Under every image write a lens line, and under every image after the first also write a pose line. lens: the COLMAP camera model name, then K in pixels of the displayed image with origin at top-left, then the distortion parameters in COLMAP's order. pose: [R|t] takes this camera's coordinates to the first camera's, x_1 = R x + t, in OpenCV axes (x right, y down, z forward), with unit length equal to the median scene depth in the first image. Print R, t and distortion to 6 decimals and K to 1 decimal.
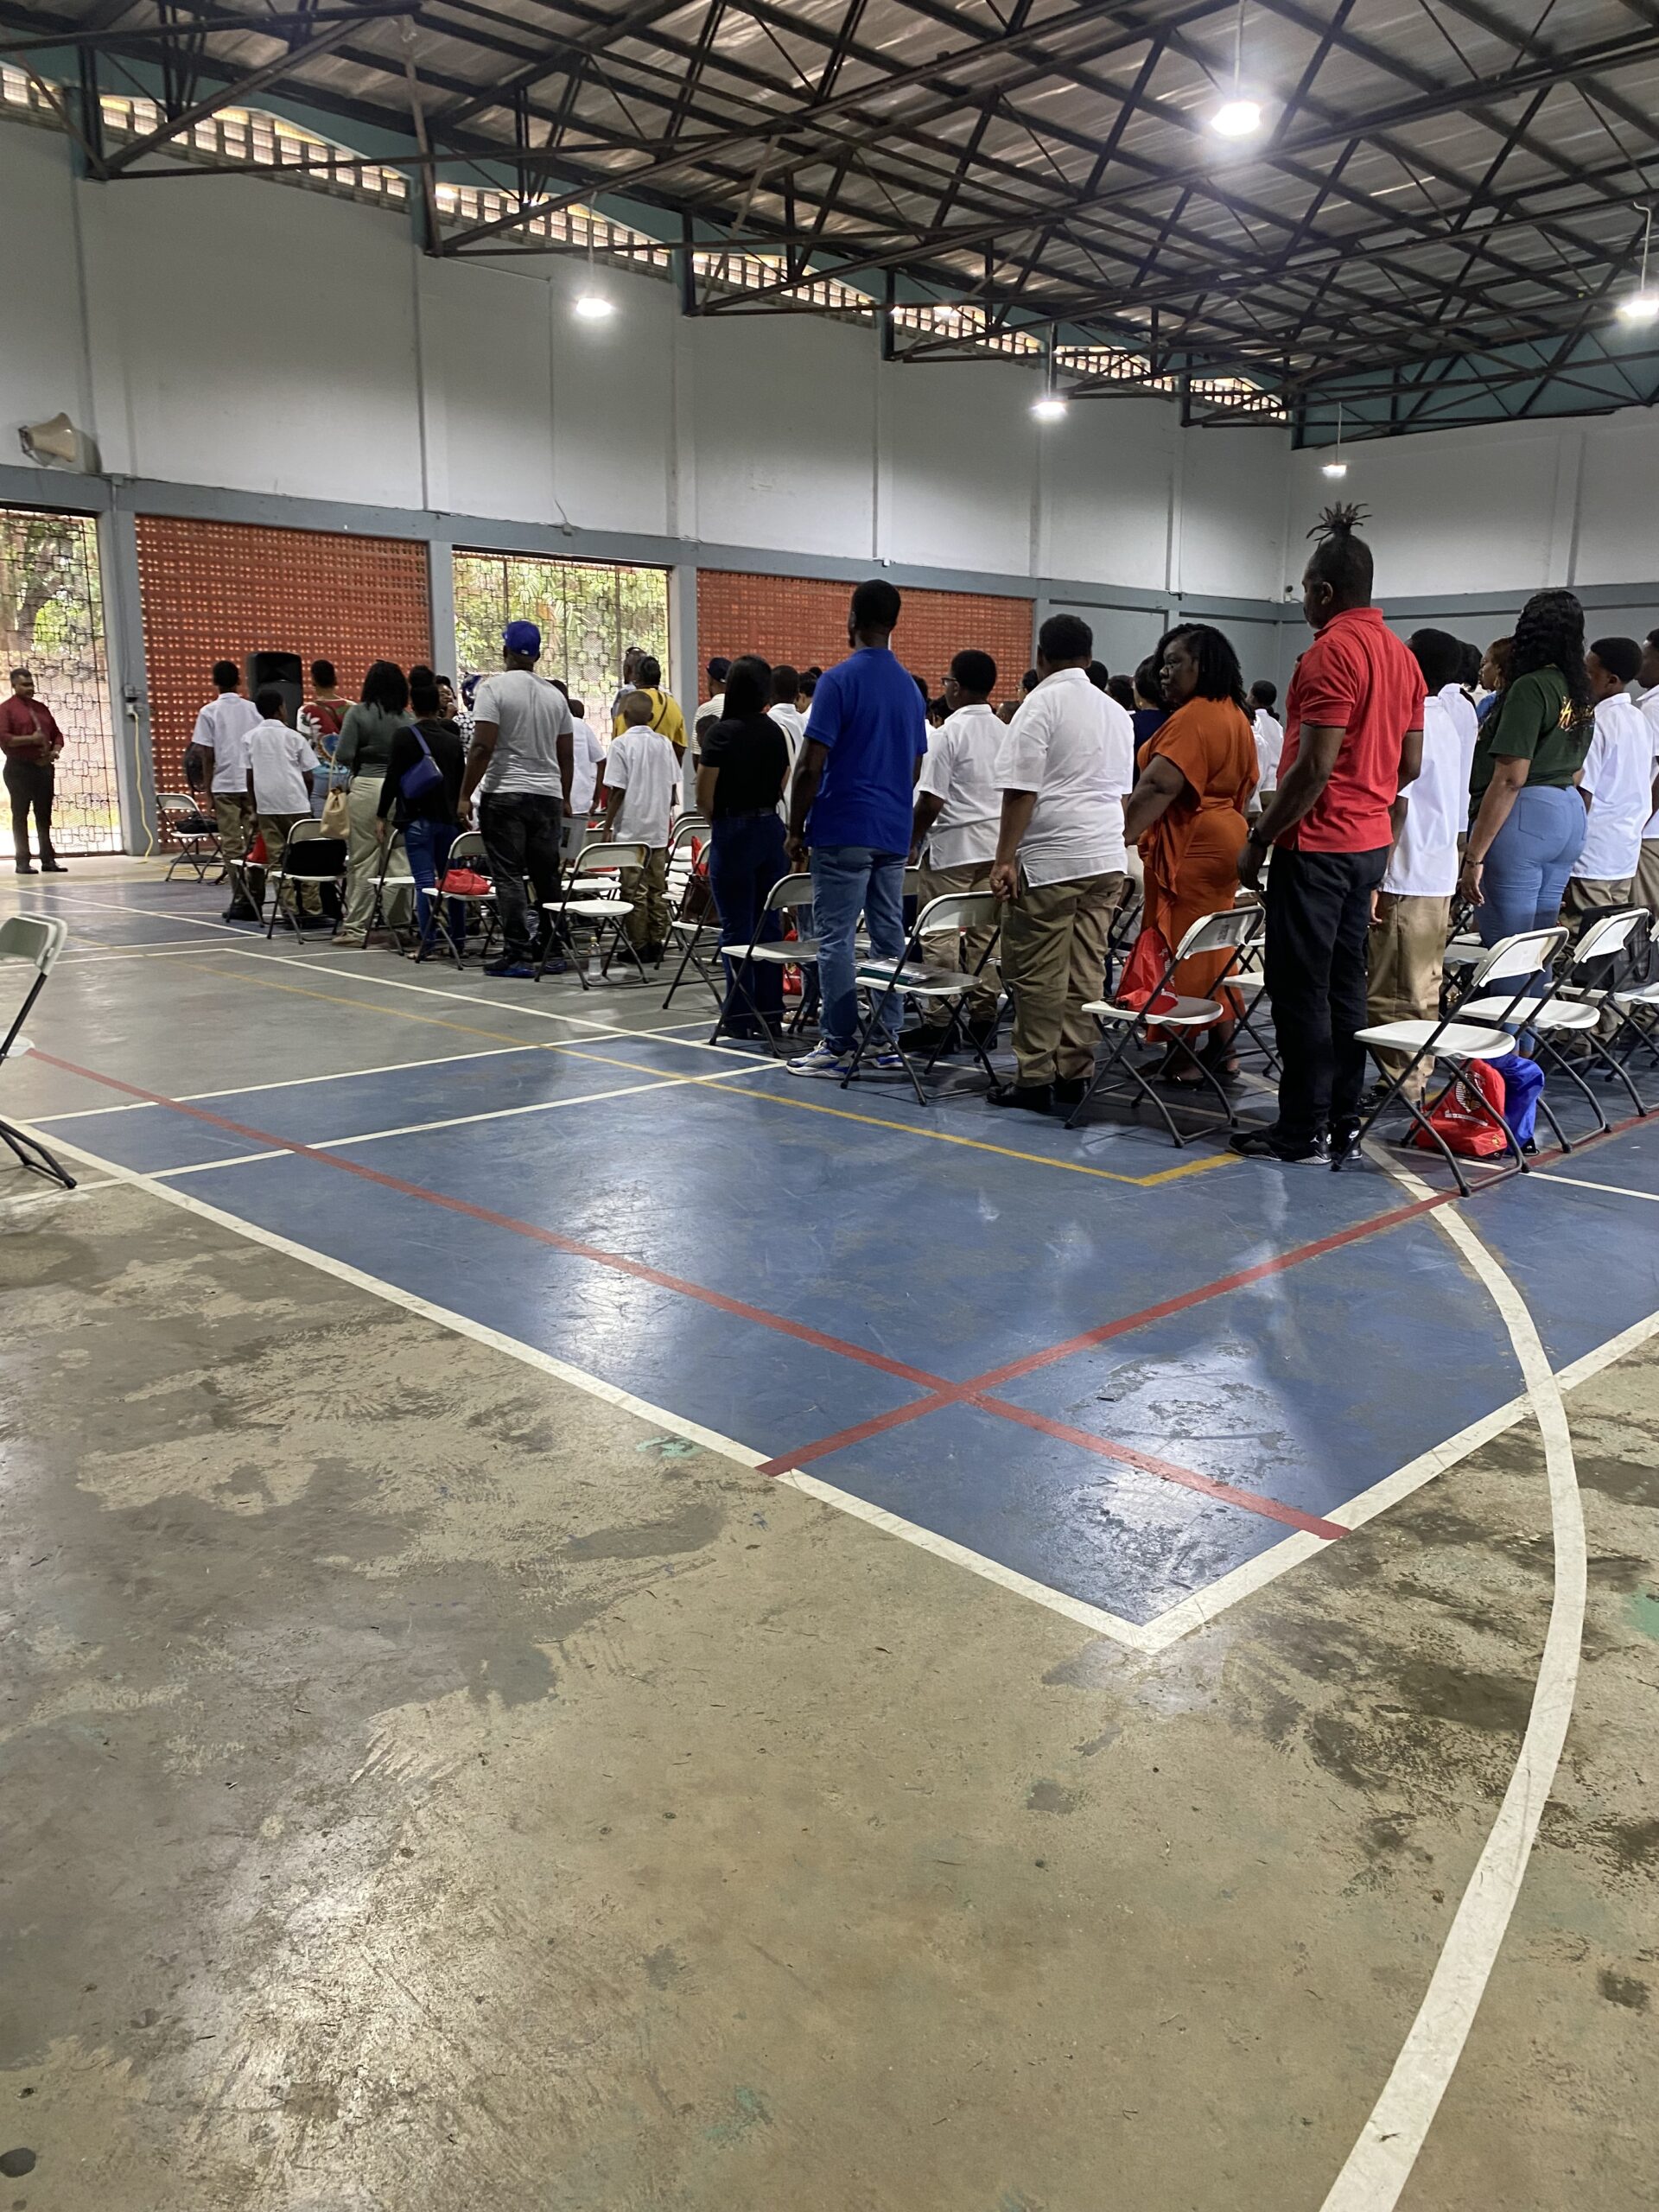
lens RADIAL K [[1698.7, 0, 844.6], [0, 1698.7, 1092.3], [0, 0, 1]] dist [0.029764, -0.021226]
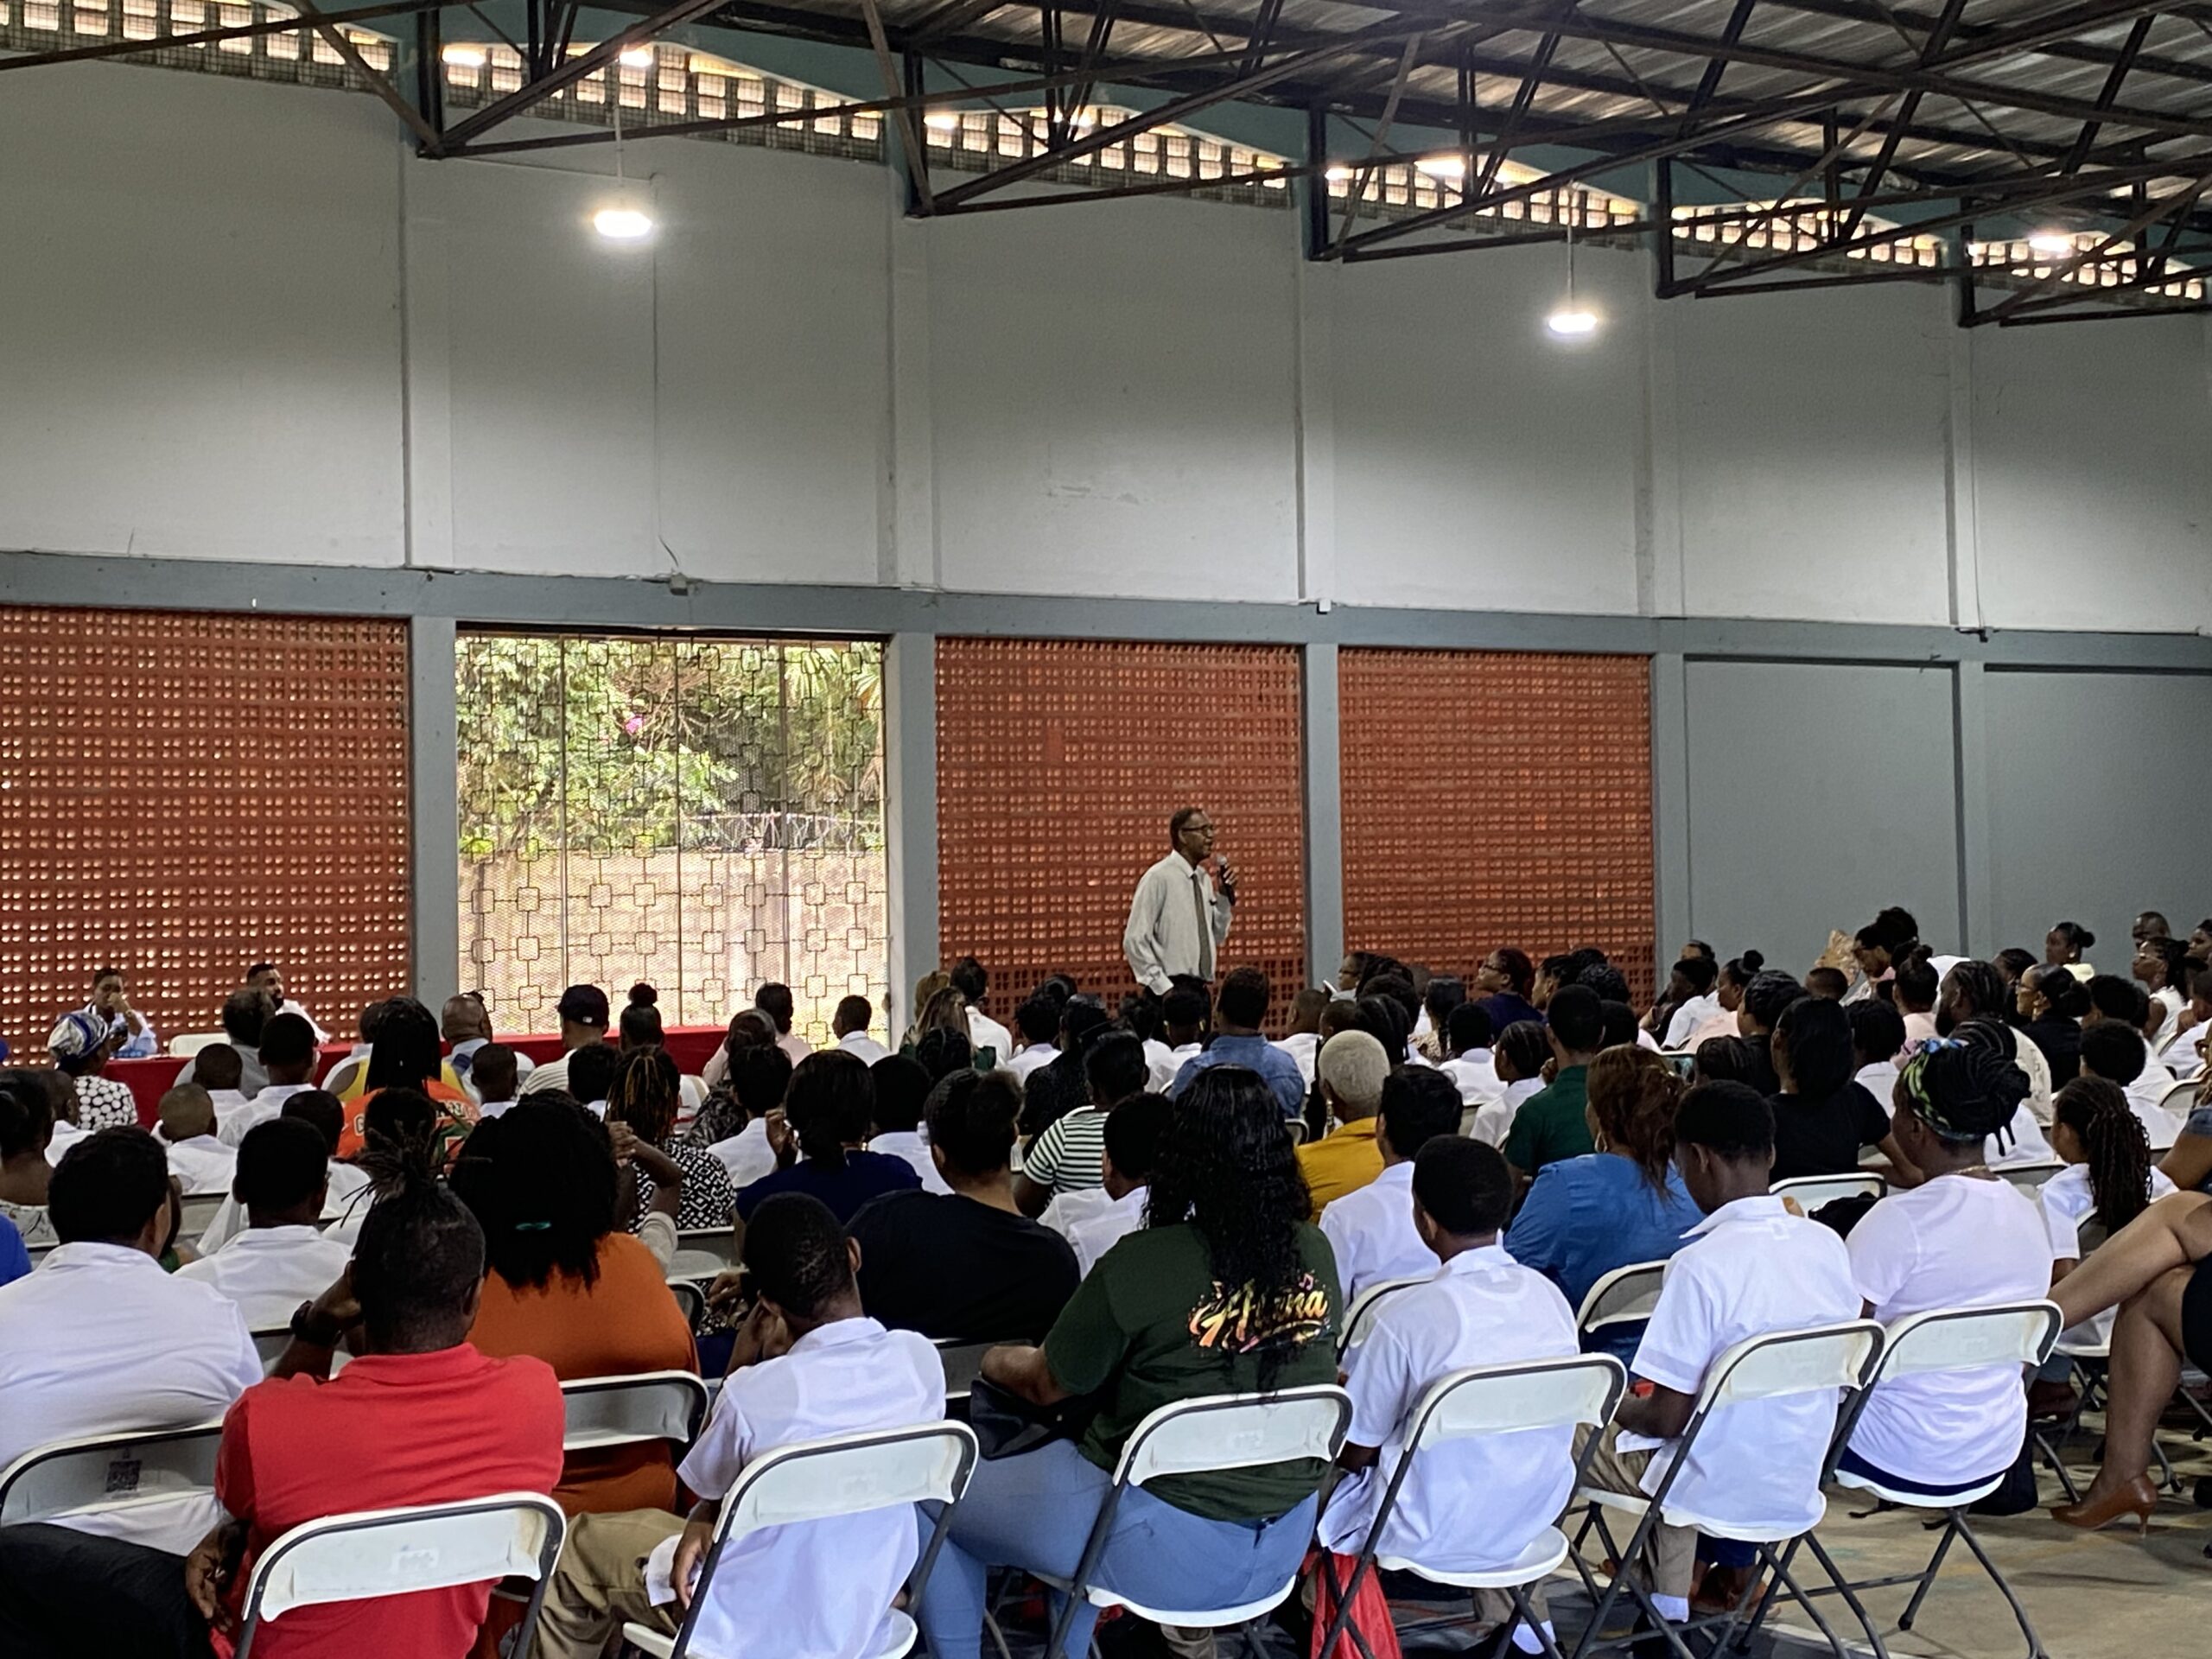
lens RADIAL K [[3227.6, 0, 1063.8], [0, 3227.6, 822.9], [0, 0, 1]] dist [0.082960, 0.000000]
pose [[0.977708, -0.028967, -0.207962, 0.178801], [-0.018074, 0.975151, -0.220802, -0.017914], [0.209190, 0.219638, 0.952890, 0.022073]]
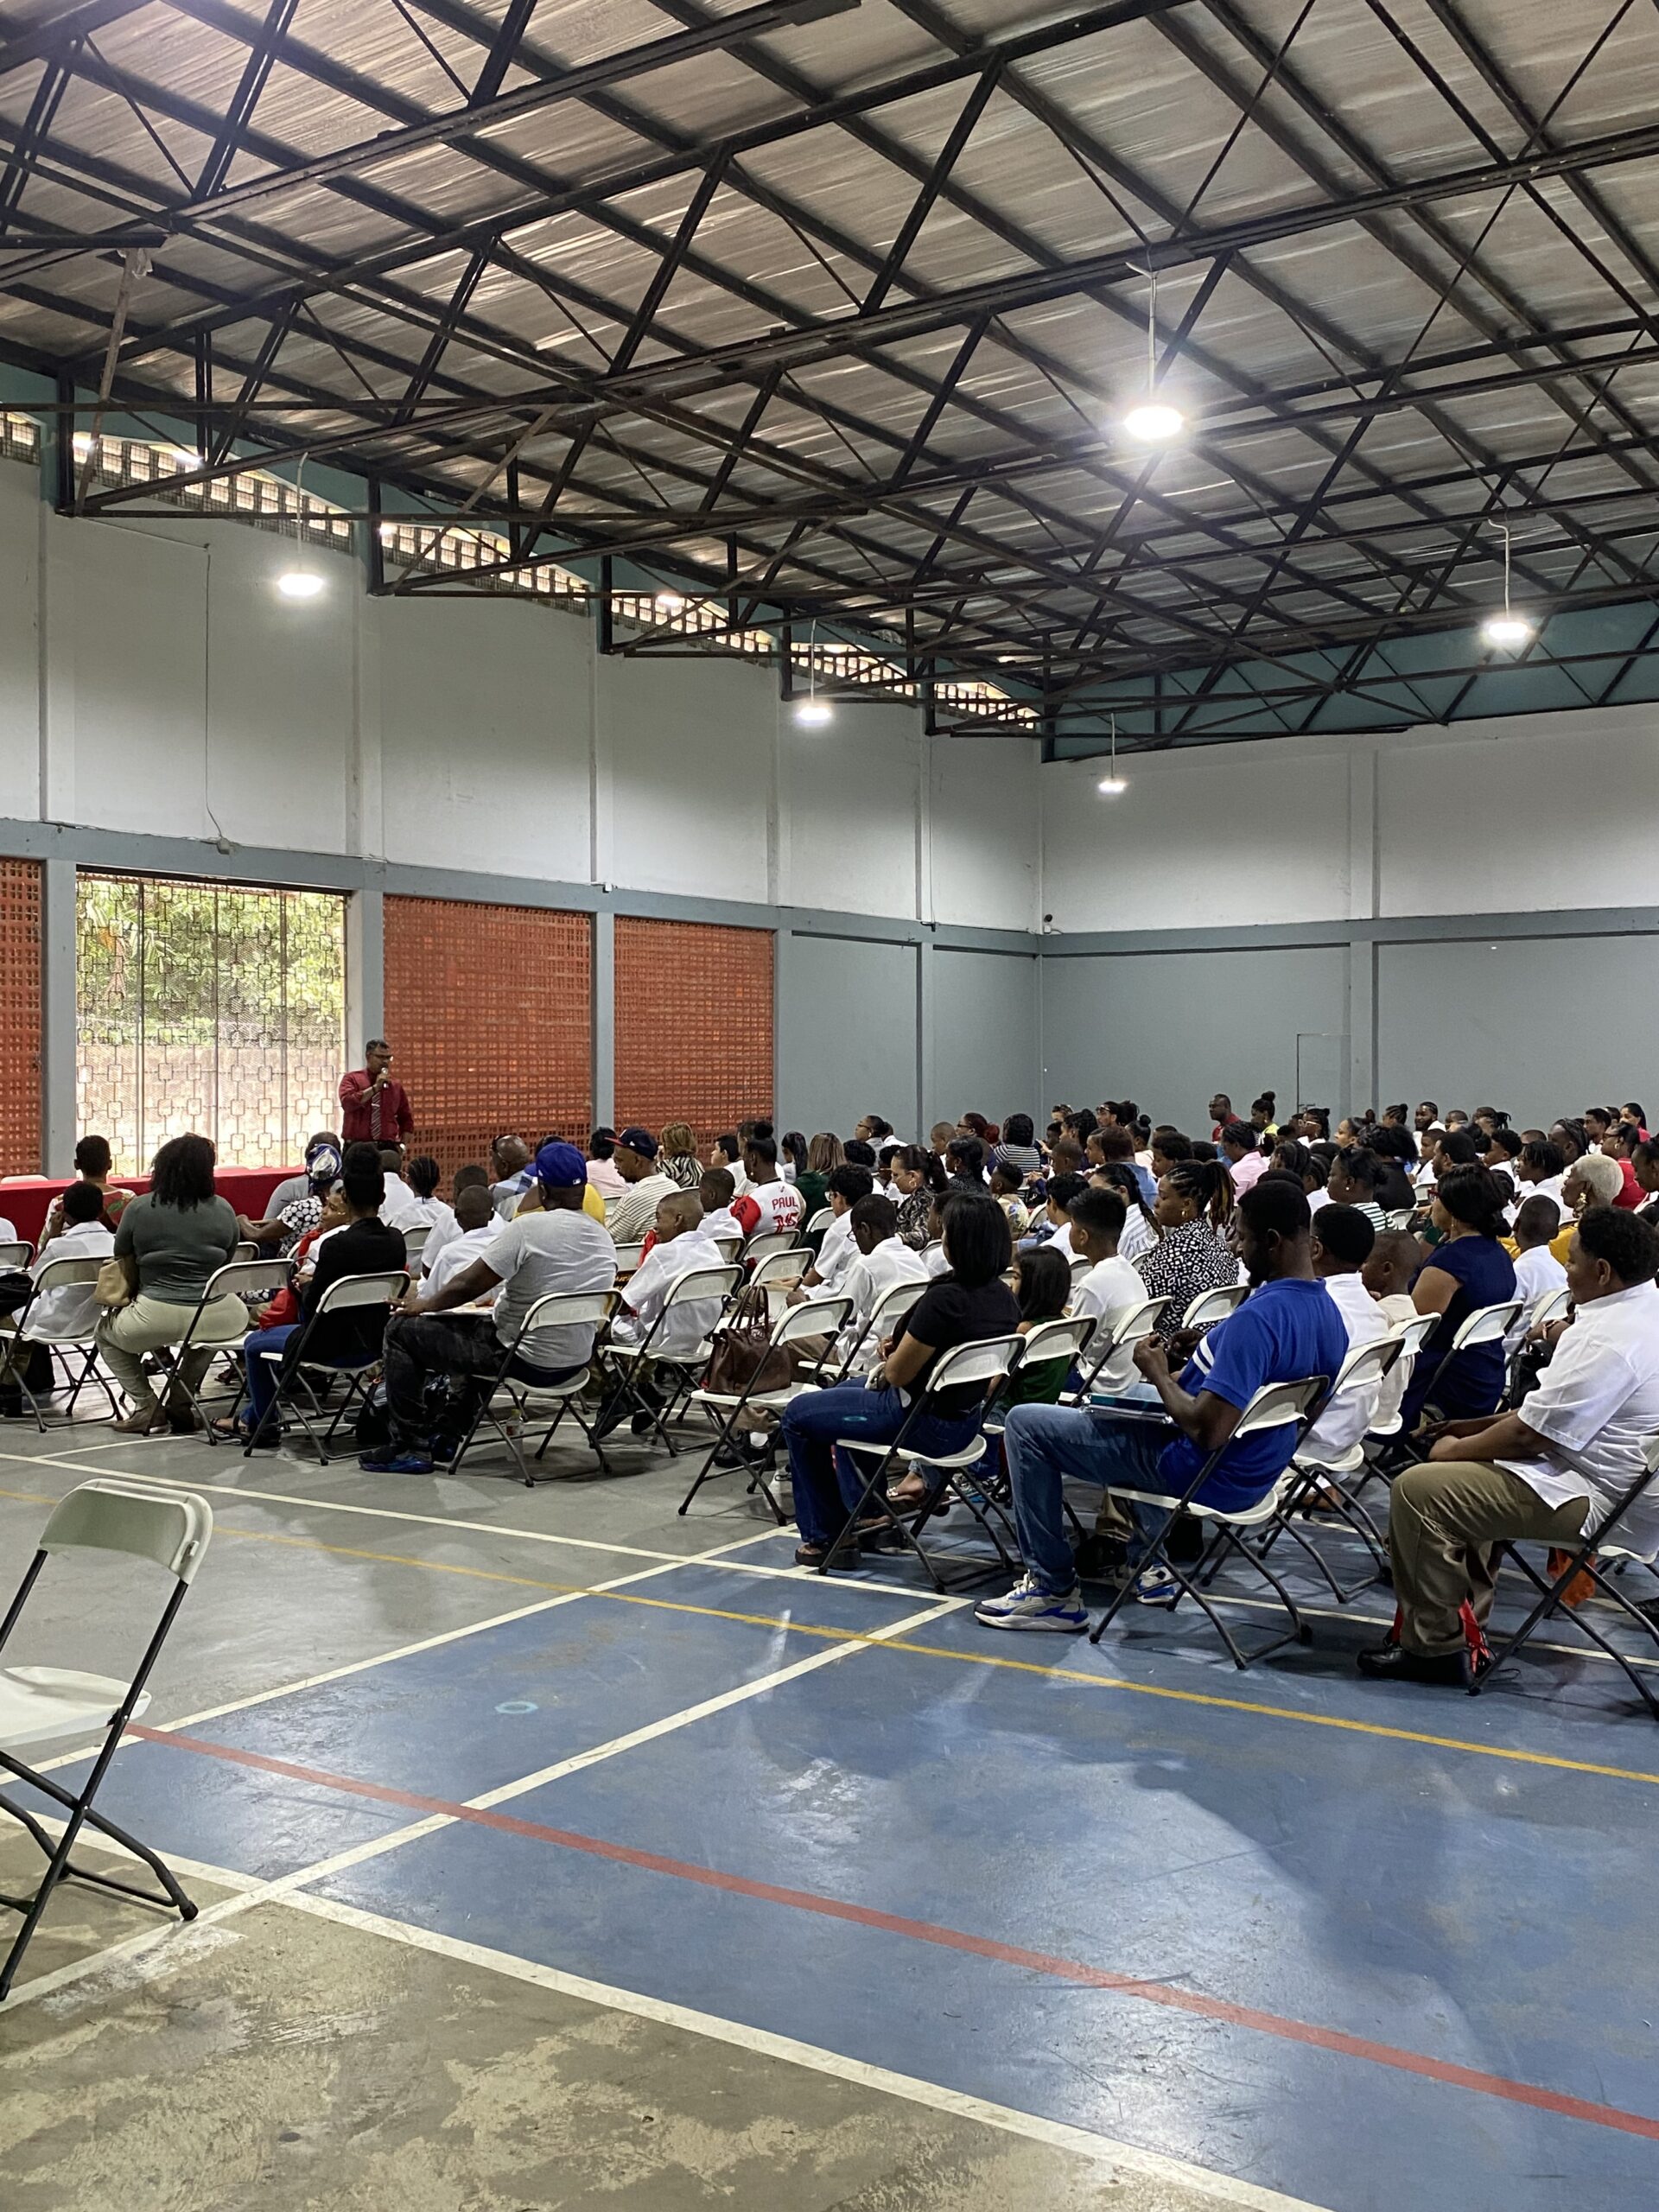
lens RADIAL K [[2140.3, 0, 821.5], [0, 2140.3, 1083.9], [0, 0, 1]] dist [0.082178, 0.000000]
pose [[0.981066, -0.008485, 0.193489, -0.084803], [0.047027, 0.979577, -0.195492, -0.018130], [-0.187879, 0.200890, 0.961429, 0.023409]]
